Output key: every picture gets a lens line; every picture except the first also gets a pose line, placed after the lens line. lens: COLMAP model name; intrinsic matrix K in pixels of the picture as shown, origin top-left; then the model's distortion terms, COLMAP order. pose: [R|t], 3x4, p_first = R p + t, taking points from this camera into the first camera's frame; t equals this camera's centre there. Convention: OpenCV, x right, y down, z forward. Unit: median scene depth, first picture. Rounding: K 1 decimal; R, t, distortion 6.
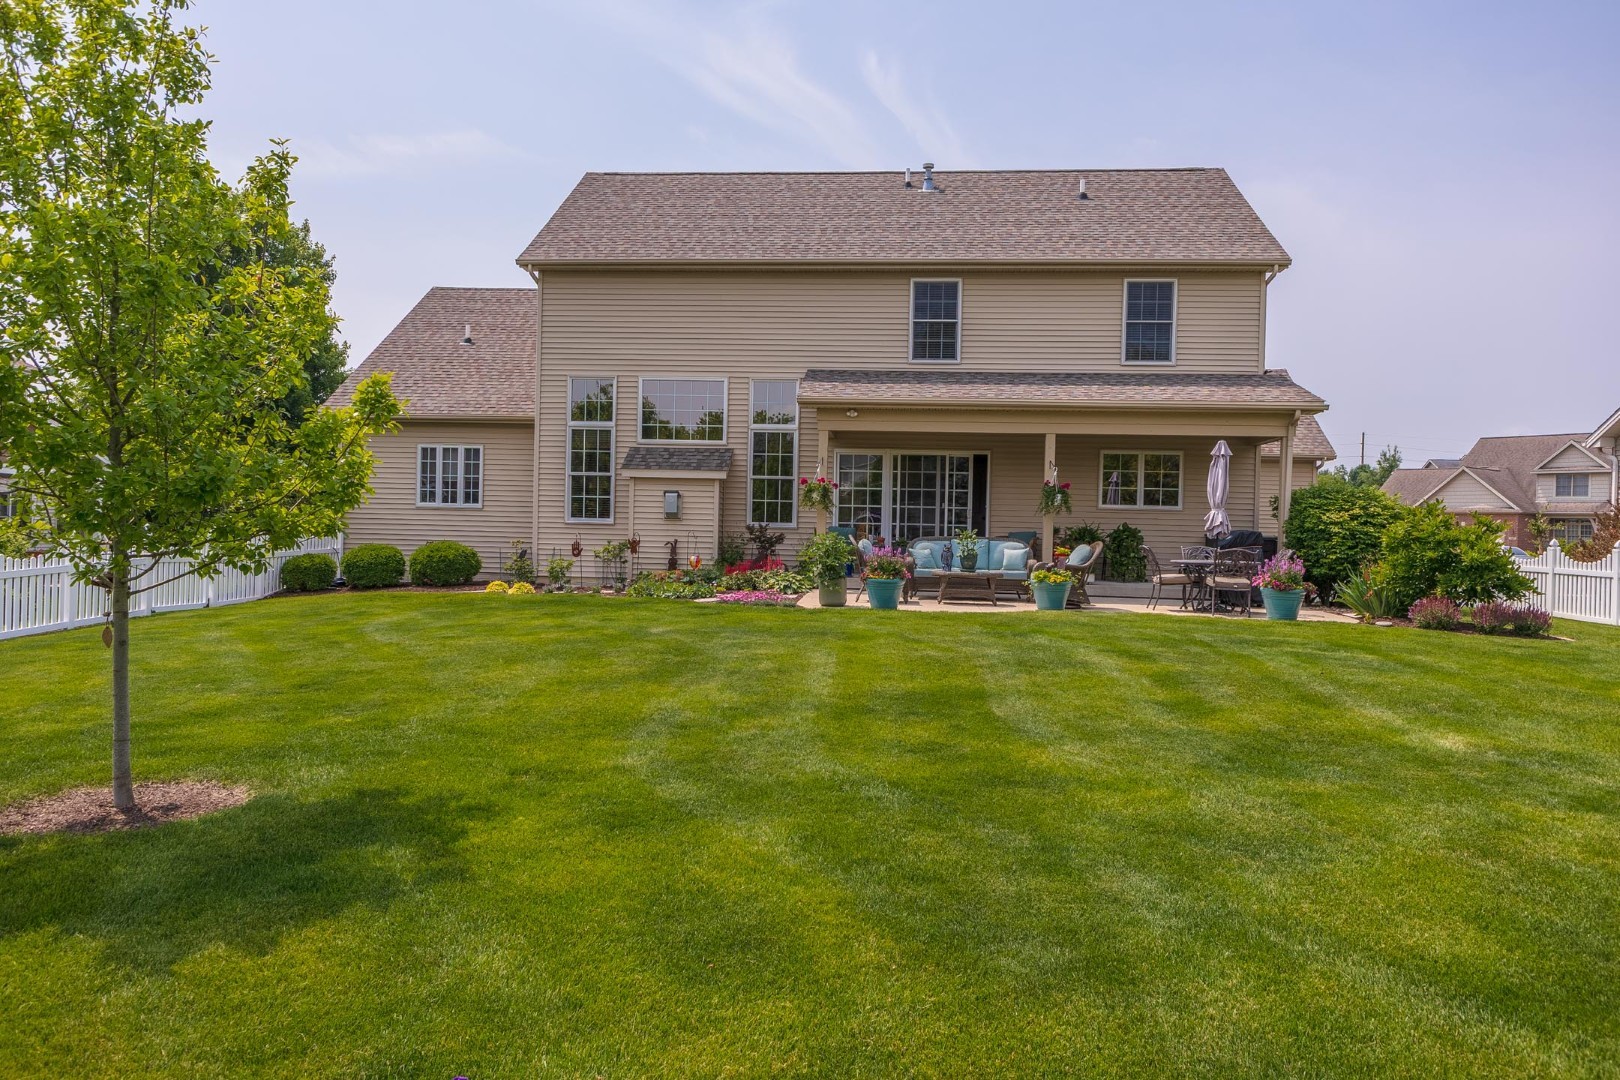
lens RADIAL K [[1112.0, 0, 808.9], [0, 1112.0, 541.8], [0, 0, 1]] dist [-0.012232, -0.000361]
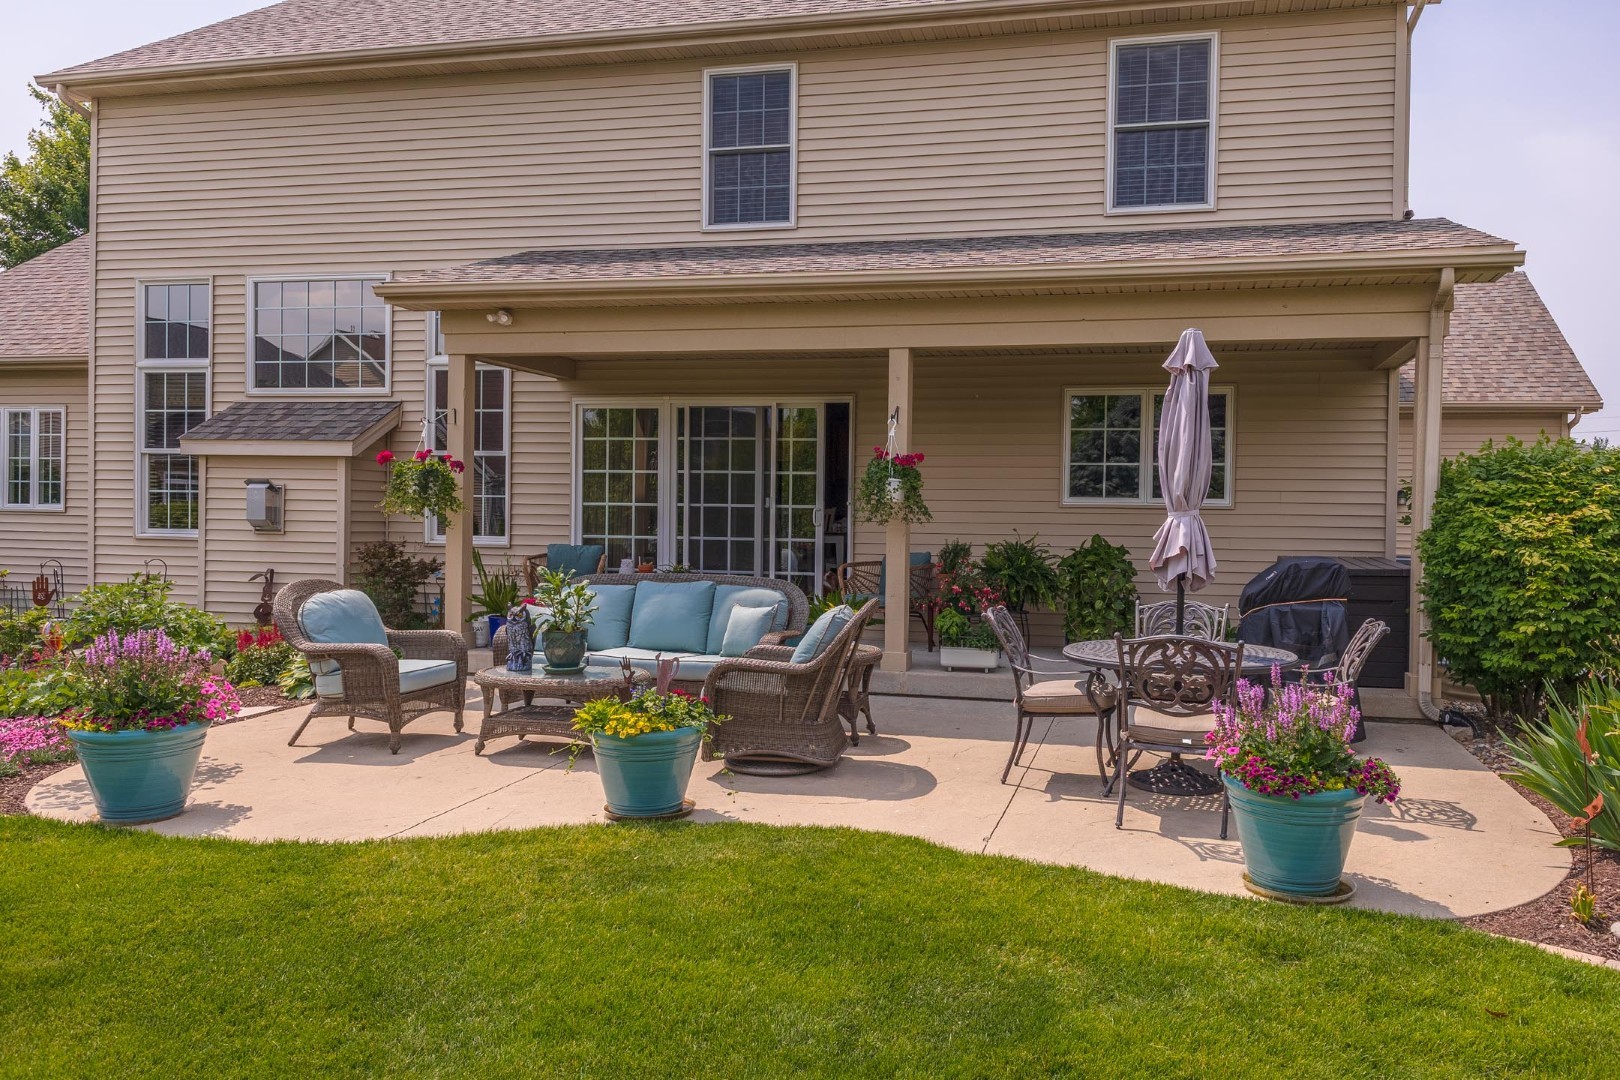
lens RADIAL K [[1283.5, 0, 811.6], [0, 1283.5, 540.2], [0, 0, 1]] dist [0.014100, -0.004929]
pose [[0.991321, -0.004931, -0.131373, 0.221935], [0.005229, 0.999984, 0.001922, -0.015667], [0.131361, -0.002592, 0.991331, 0.405549]]
